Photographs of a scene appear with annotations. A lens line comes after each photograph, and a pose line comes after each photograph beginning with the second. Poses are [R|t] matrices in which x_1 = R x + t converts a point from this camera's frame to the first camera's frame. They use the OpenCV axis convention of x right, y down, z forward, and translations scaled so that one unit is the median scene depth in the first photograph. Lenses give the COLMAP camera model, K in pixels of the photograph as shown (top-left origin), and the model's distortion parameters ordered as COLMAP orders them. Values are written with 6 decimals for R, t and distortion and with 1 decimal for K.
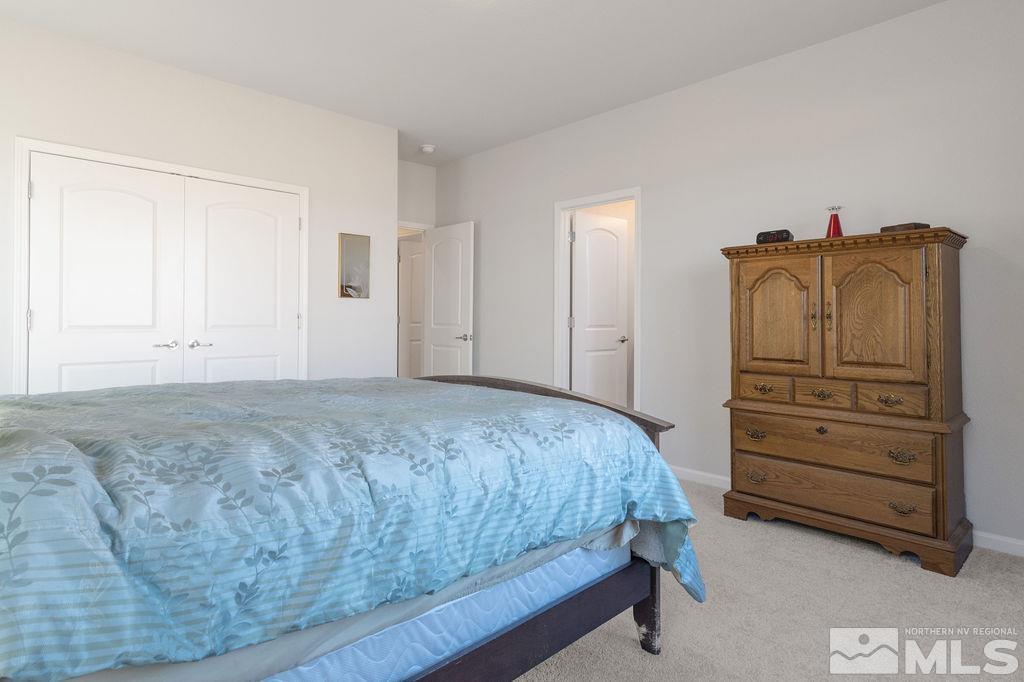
lens RADIAL K [[558.6, 0, 509.1], [0, 558.6, 329.1], [0, 0, 1]] dist [0.017134, -0.001929]
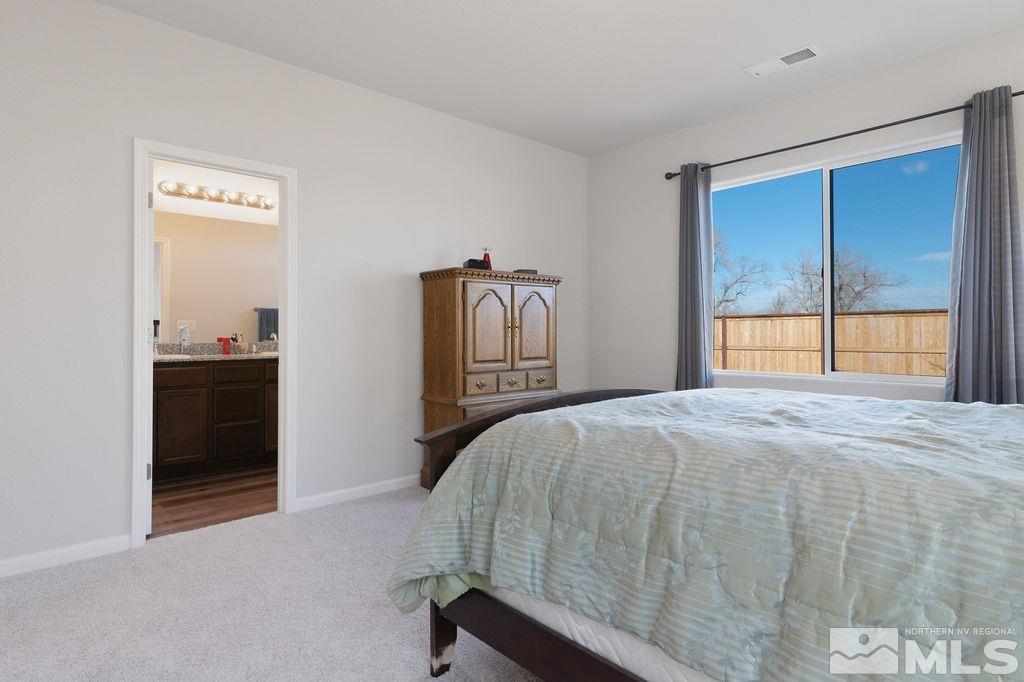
lens RADIAL K [[558.6, 0, 509.1], [0, 558.6, 329.1], [0, 0, 1]] dist [0.017134, -0.001929]
pose [[0.013821, -0.000345, 0.999904, -0.856089], [0.022044, 0.999757, 0.000040, -0.018348], [-0.999661, 0.022042, 0.013826, 0.999152]]
